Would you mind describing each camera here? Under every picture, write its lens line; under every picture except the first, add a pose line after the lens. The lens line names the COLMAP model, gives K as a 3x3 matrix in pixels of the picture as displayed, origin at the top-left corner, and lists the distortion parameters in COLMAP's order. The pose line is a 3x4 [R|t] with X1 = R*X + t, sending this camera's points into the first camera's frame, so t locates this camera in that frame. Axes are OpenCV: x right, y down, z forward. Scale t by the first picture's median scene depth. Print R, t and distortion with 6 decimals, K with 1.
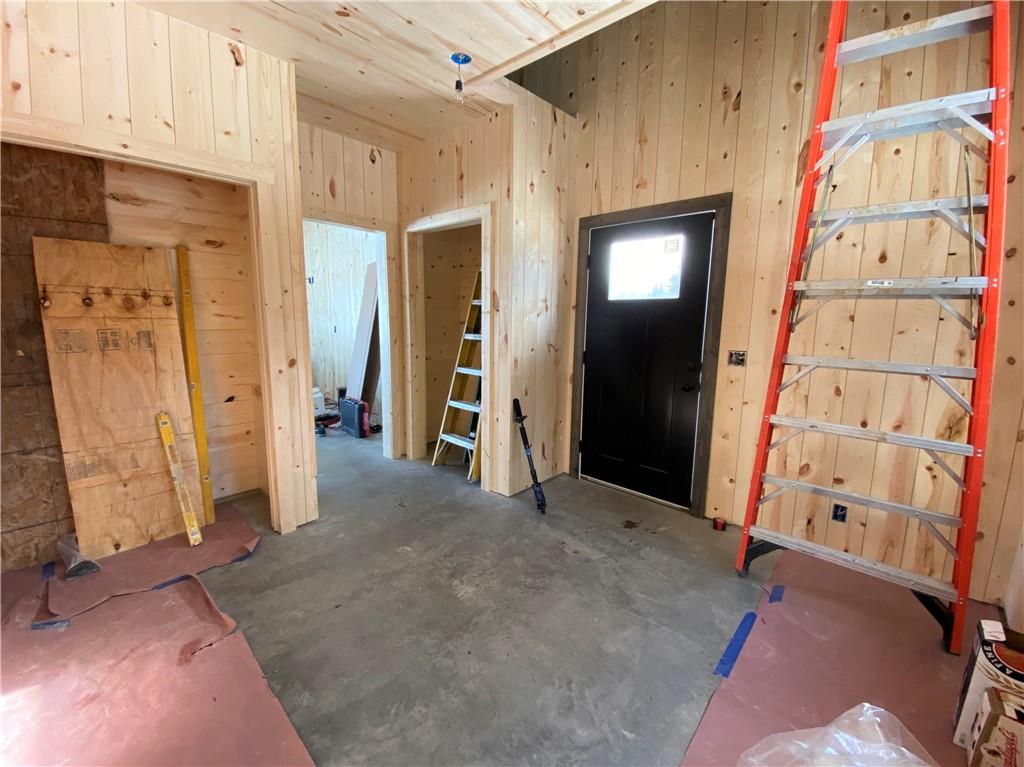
lens RADIAL K [[419.4, 0, 512.7], [0, 419.4, 379.1], [0, 0, 1]] dist [0.024543, -0.023110]
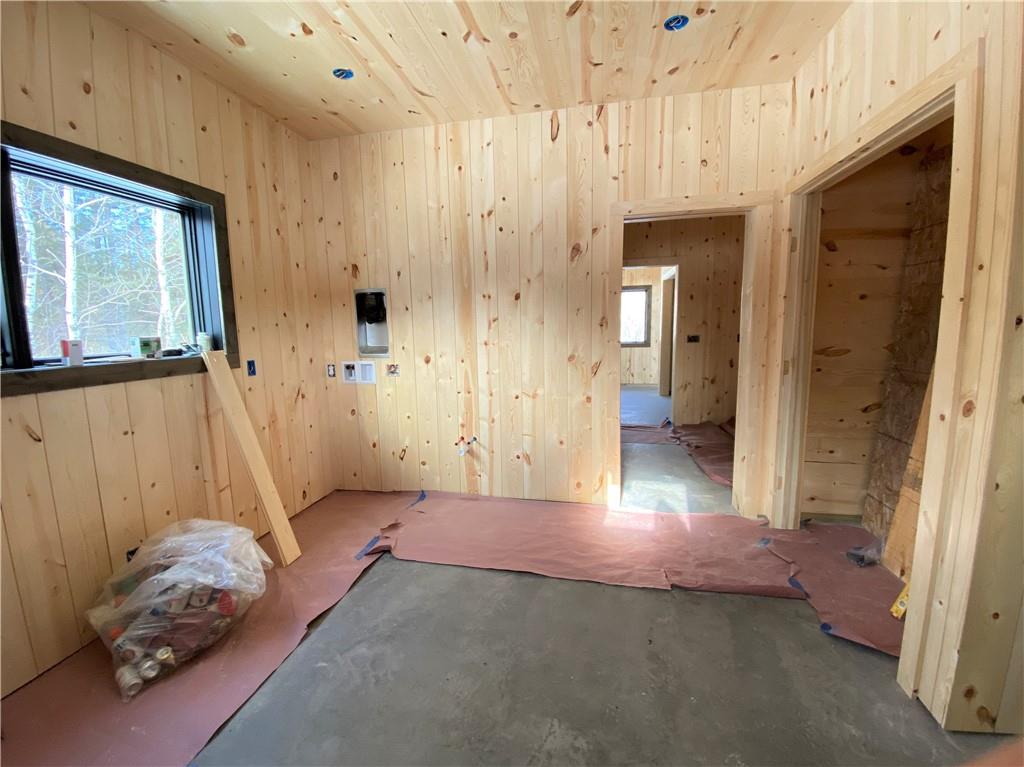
lens RADIAL K [[428.5, 0, 508.8], [0, 428.5, 379.0], [0, 0, 1]] dist [0.028020, -0.022531]
pose [[-0.862061, 0.066474, -0.502426, 0.286775], [-0.071266, 0.965611, 0.250035, -0.223256], [0.501769, 0.251351, -0.827678, 1.570959]]
